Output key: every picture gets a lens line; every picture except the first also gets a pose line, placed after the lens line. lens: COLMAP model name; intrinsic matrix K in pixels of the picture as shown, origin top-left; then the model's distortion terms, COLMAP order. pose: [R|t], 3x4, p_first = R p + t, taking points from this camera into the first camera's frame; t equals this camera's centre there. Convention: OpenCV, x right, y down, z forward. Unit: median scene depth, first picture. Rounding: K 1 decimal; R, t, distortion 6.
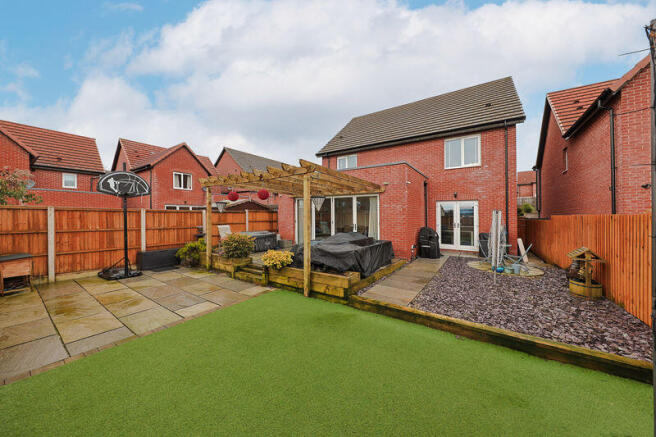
lens RADIAL K [[219.5, 0, 328.0], [0, 219.5, 218.5], [0, 0, 1]] dist [0.000647, 0.000047]
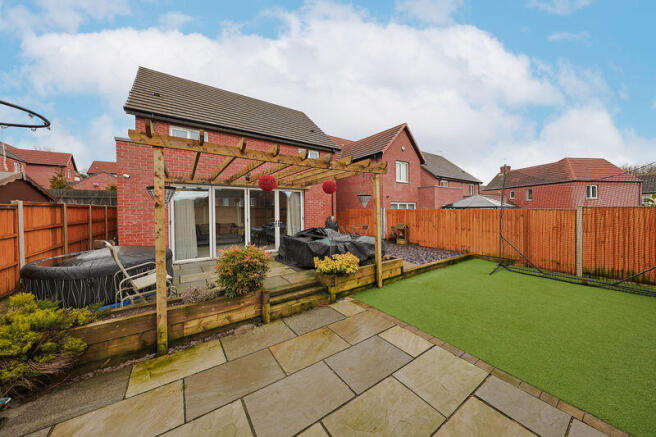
lens RADIAL K [[222.2, 0, 329.0], [0, 222.2, 212.5], [0, 0, 1]] dist [0.000152, -0.000015]
pose [[0.369353, -0.022959, 0.929005, -0.867061], [0.019577, 0.999665, 0.016922, -0.025909], [-0.929083, 0.011937, 0.369679, 0.597638]]
